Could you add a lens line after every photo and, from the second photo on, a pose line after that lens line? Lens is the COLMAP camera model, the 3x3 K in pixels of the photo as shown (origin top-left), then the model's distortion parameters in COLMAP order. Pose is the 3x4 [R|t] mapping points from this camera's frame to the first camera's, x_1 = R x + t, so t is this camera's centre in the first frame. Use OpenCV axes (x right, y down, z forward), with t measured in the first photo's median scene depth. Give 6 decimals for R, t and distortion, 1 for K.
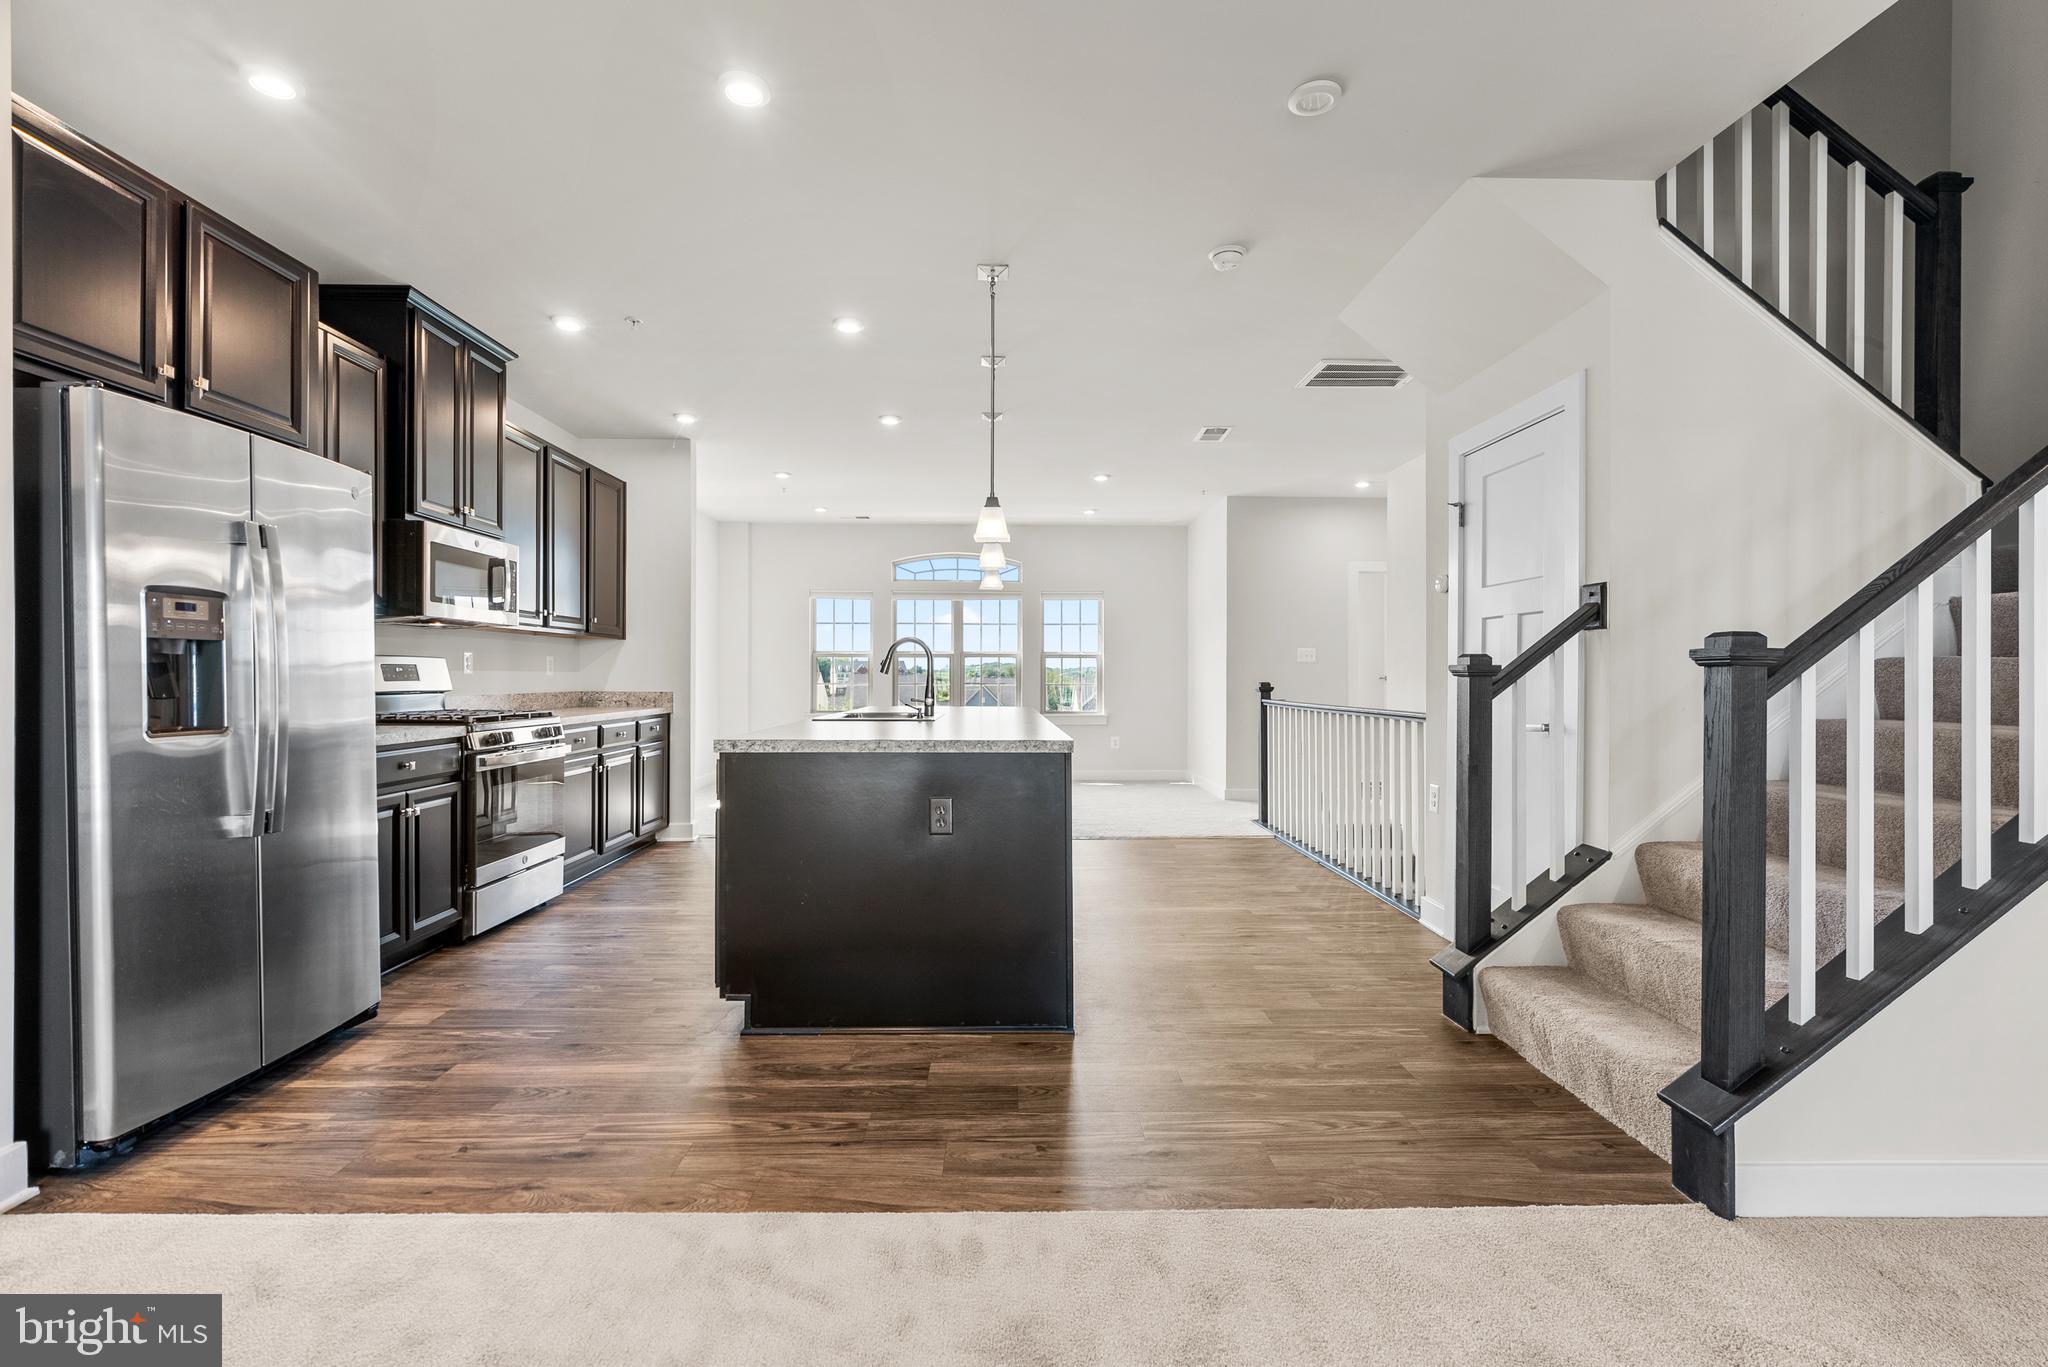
lens RADIAL K [[925.8, 0, 1015.9], [0, 925.8, 679.8], [0, 0, 1]] dist [-0.009052, 0.003344]
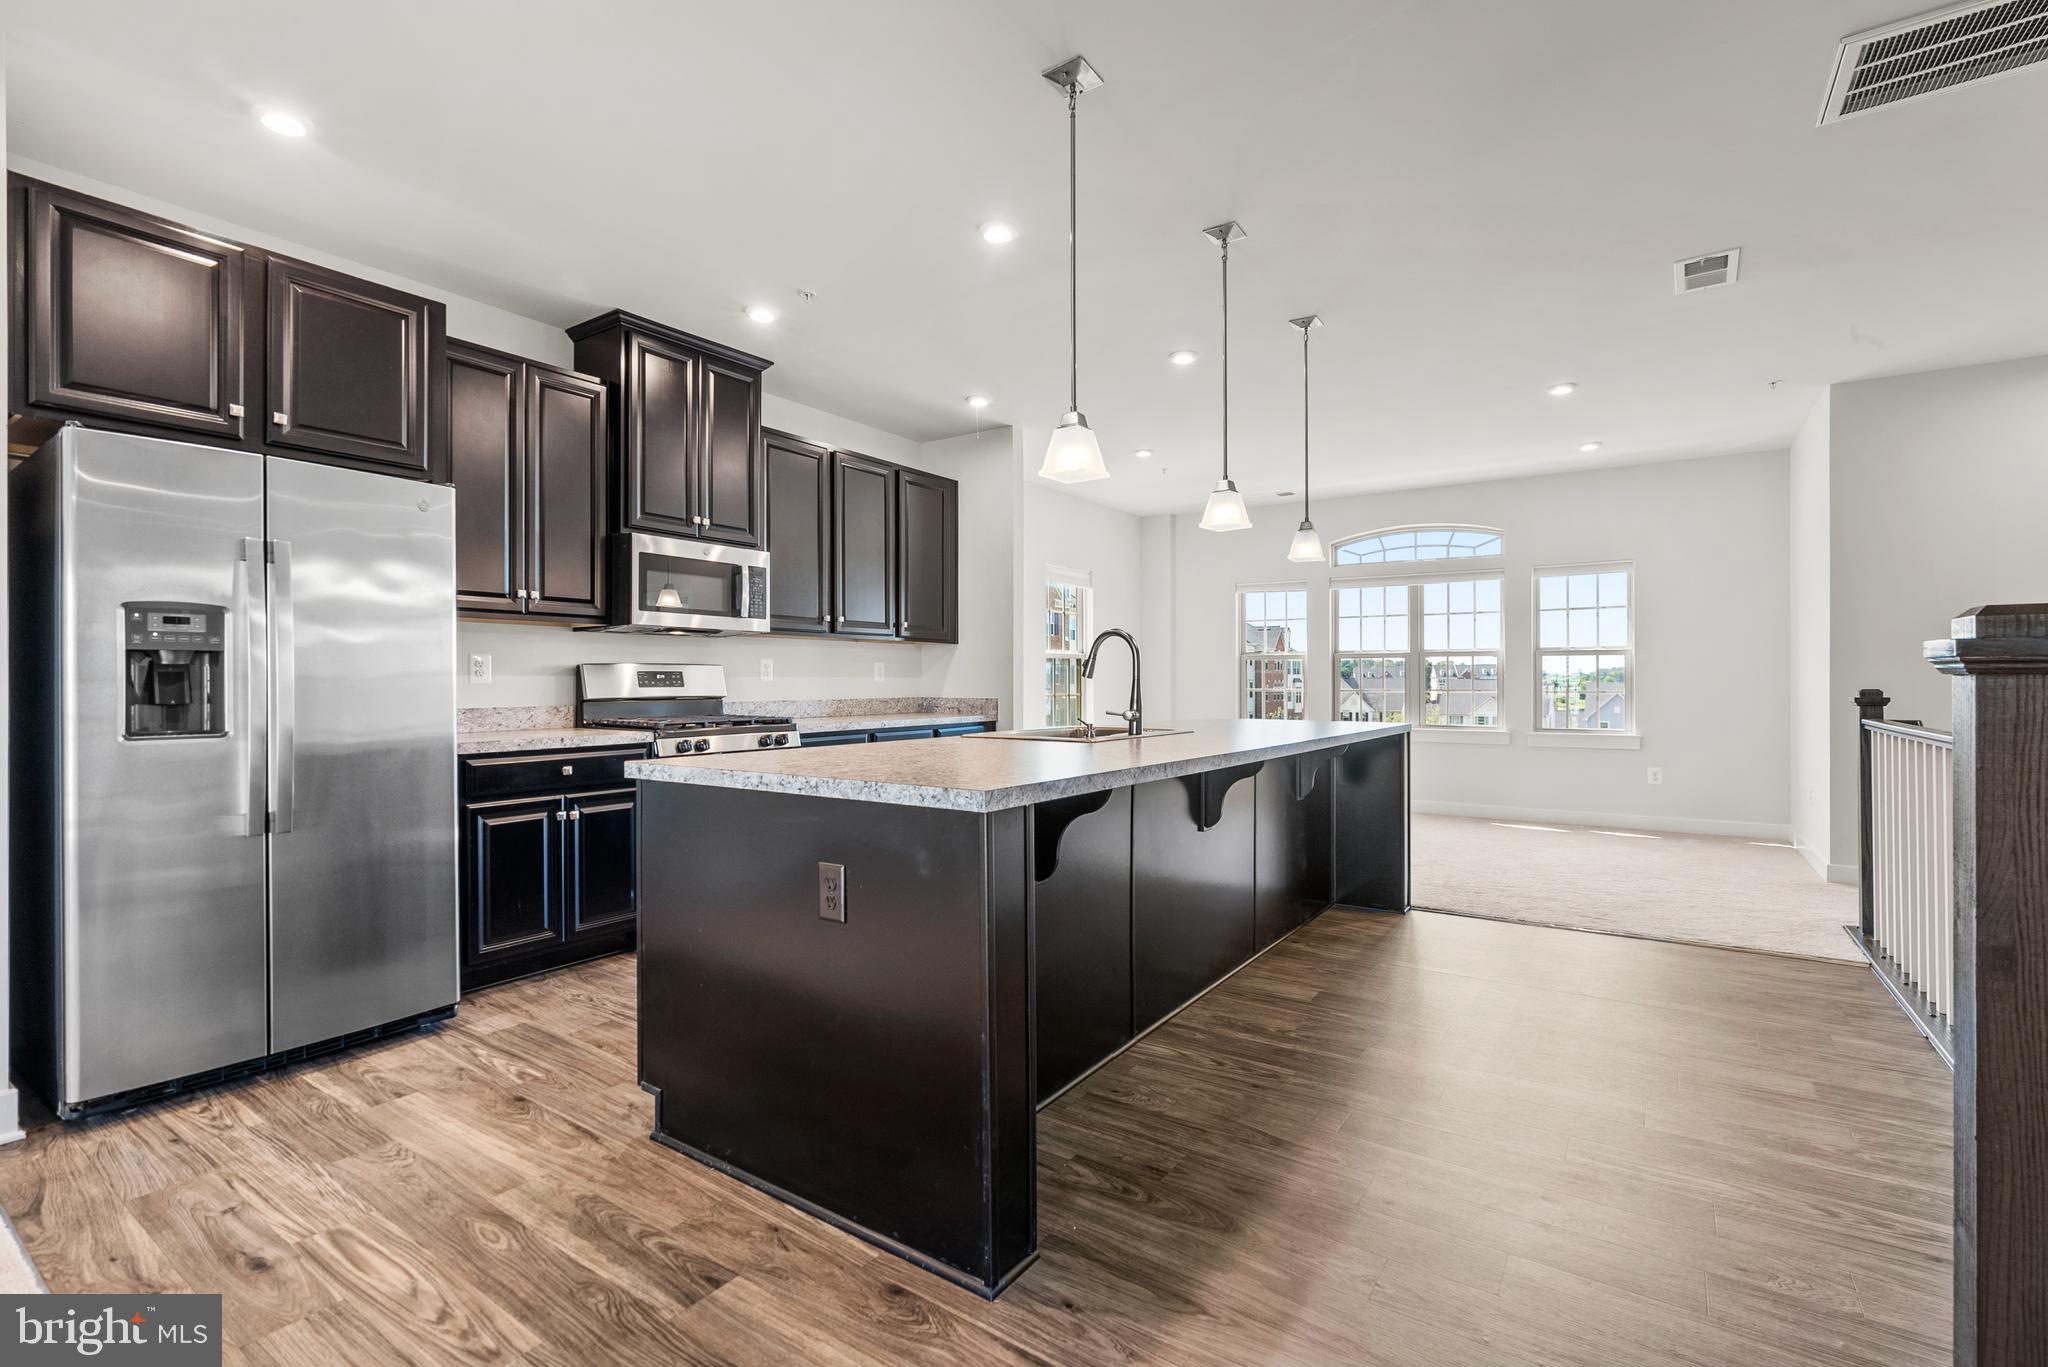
lens RADIAL K [[925.8, 0, 1019.1], [0, 925.8, 689.6], [0, 0, 1]] dist [-0.009052, 0.003344]
pose [[0.812376, 0.002958, -0.583126, 0.413458], [0.000363, 0.999984, 0.005578, -0.002832], [0.583133, -0.004743, 0.812363, 0.542214]]
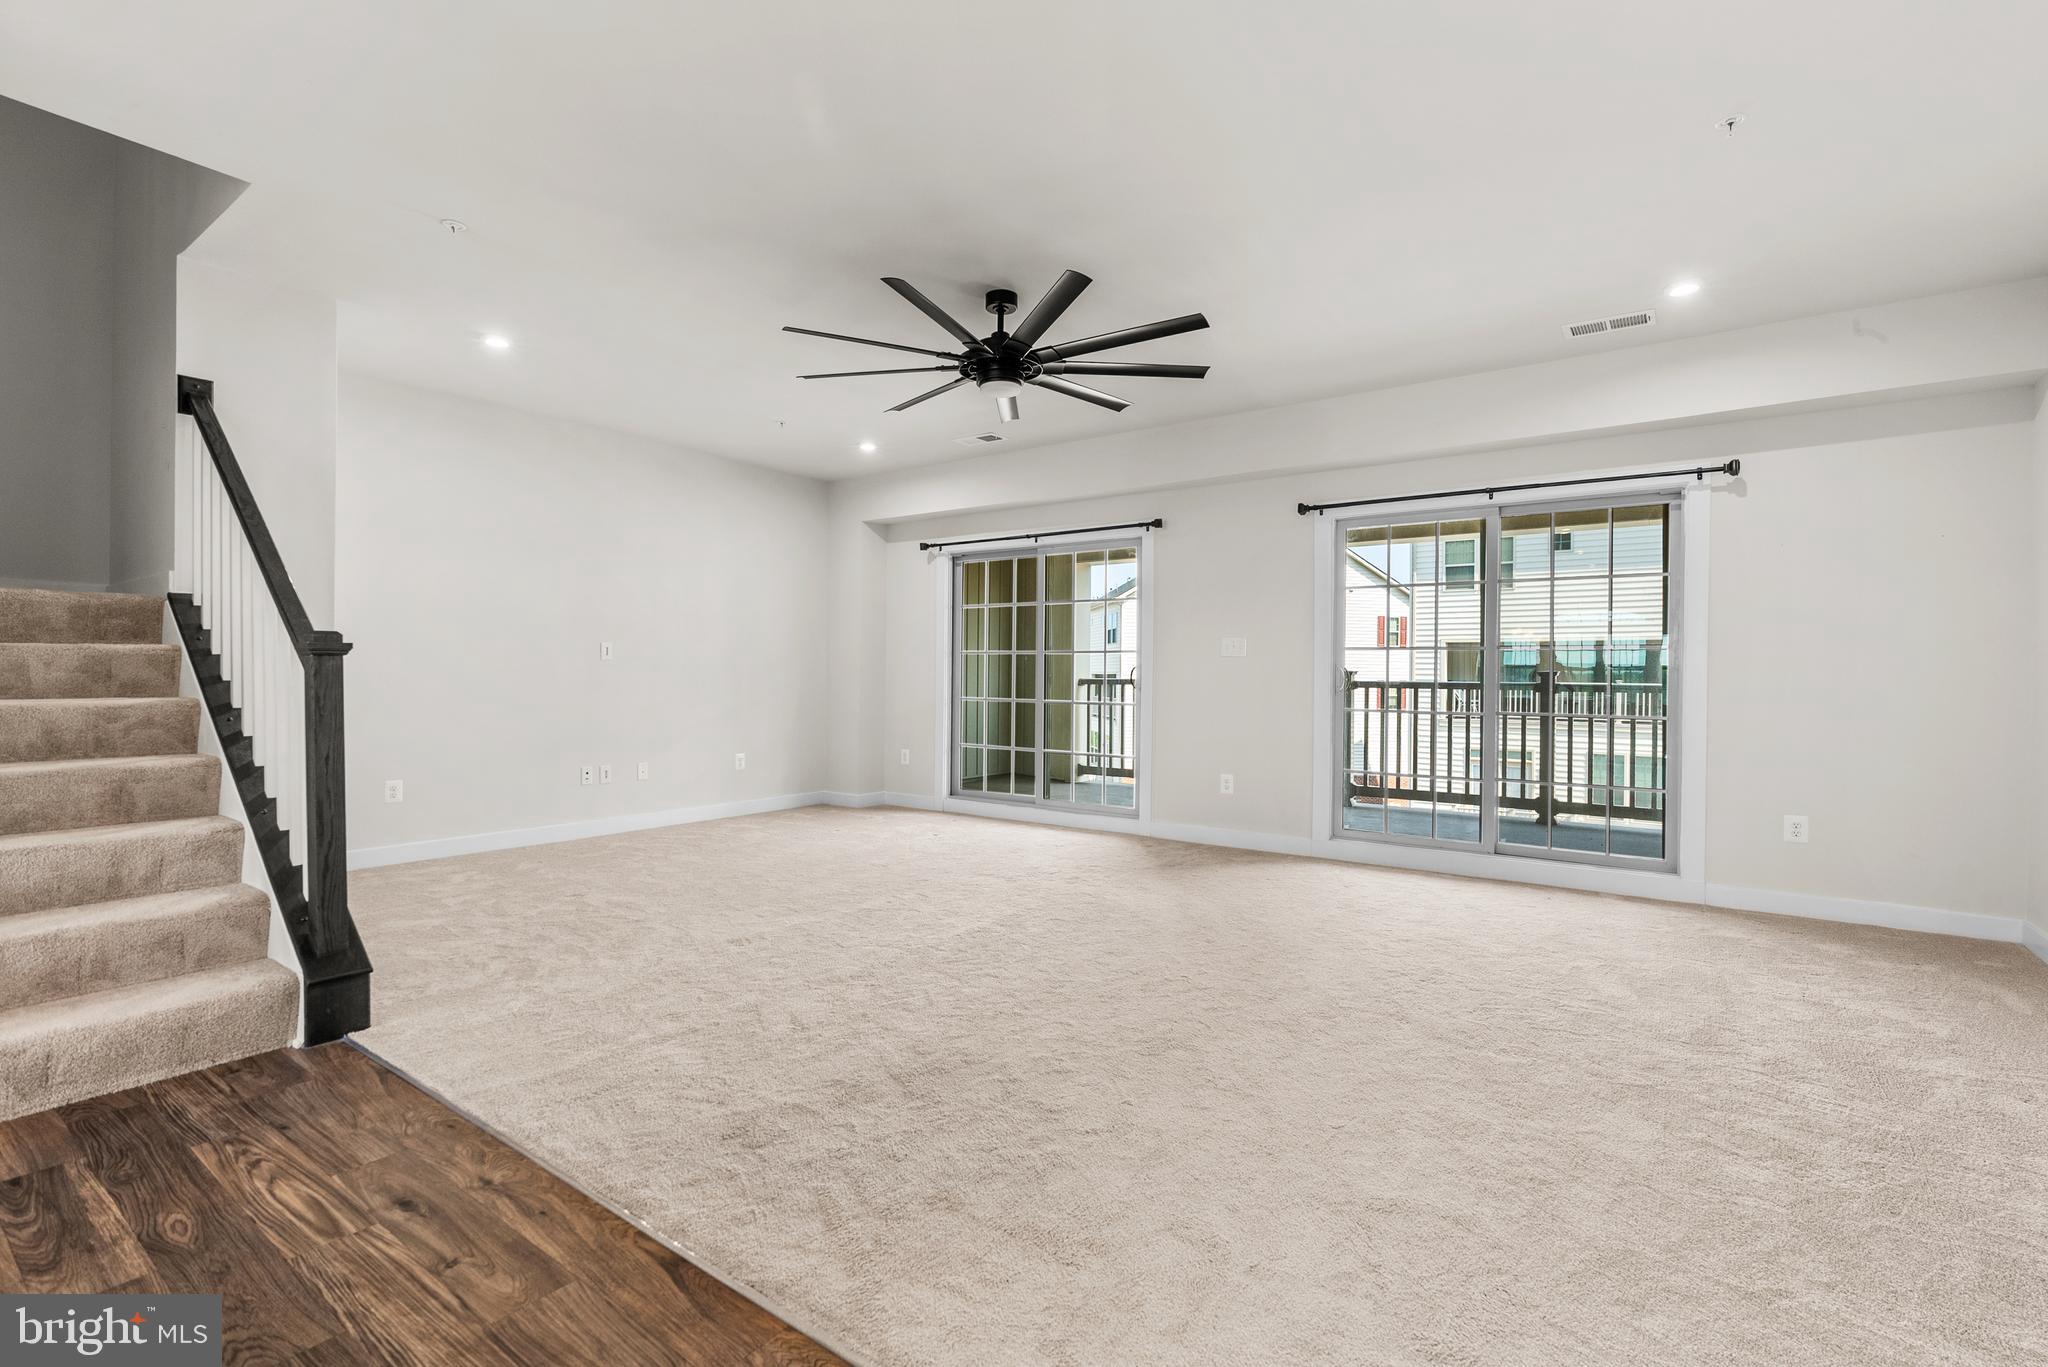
lens RADIAL K [[925.8, 0, 1008.0], [0, 925.8, 687.7], [0, 0, 1]] dist [-0.009052, 0.003344]
pose [[-0.794302, -0.009865, 0.607442, -1.089698], [-0.008821, 0.999950, 0.004705, 0.006337], [-0.607458, -0.001621, -0.794350, 1.004531]]
